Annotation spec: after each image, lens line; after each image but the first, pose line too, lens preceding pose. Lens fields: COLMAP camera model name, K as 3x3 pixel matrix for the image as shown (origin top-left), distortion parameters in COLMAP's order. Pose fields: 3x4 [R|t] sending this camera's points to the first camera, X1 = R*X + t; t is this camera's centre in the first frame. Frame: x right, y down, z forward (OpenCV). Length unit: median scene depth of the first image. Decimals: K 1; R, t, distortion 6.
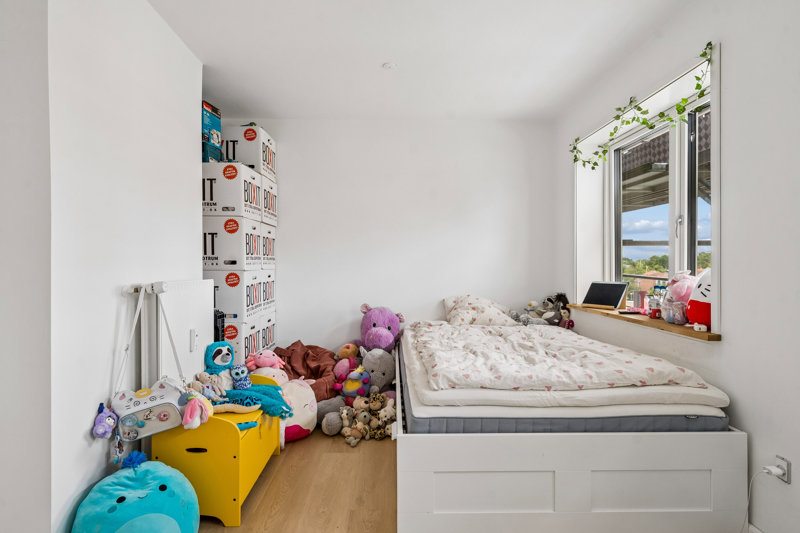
lens RADIAL K [[408.1, 0, 400.8], [0, 408.1, 264.6], [0, 0, 1]] dist [0.004872, -0.000058]
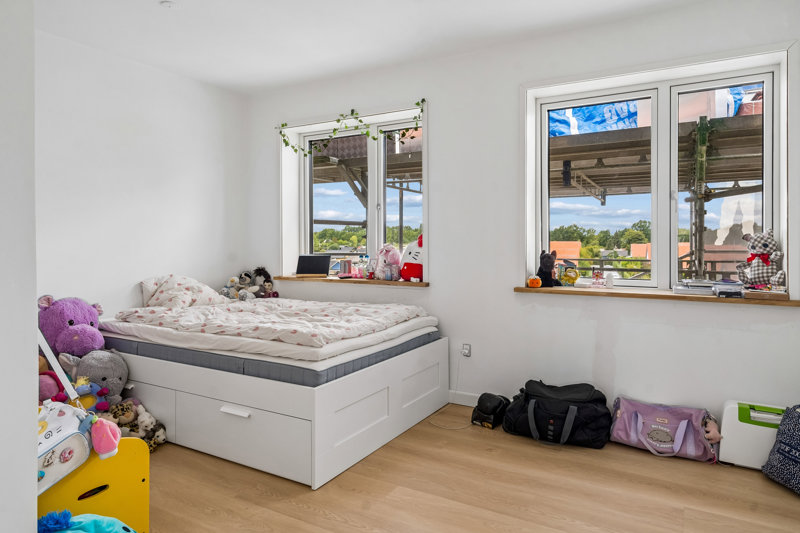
lens RADIAL K [[508.8, 0, 389.3], [0, 508.8, 241.1], [0, 0, 1]] dist [0.024147, 0.000525]
pose [[0.533709, -0.001111, 0.845667, -0.667952], [0.001572, 0.999999, 0.000321, 0.004642], [-0.845667, 0.001158, 0.533710, 0.042009]]
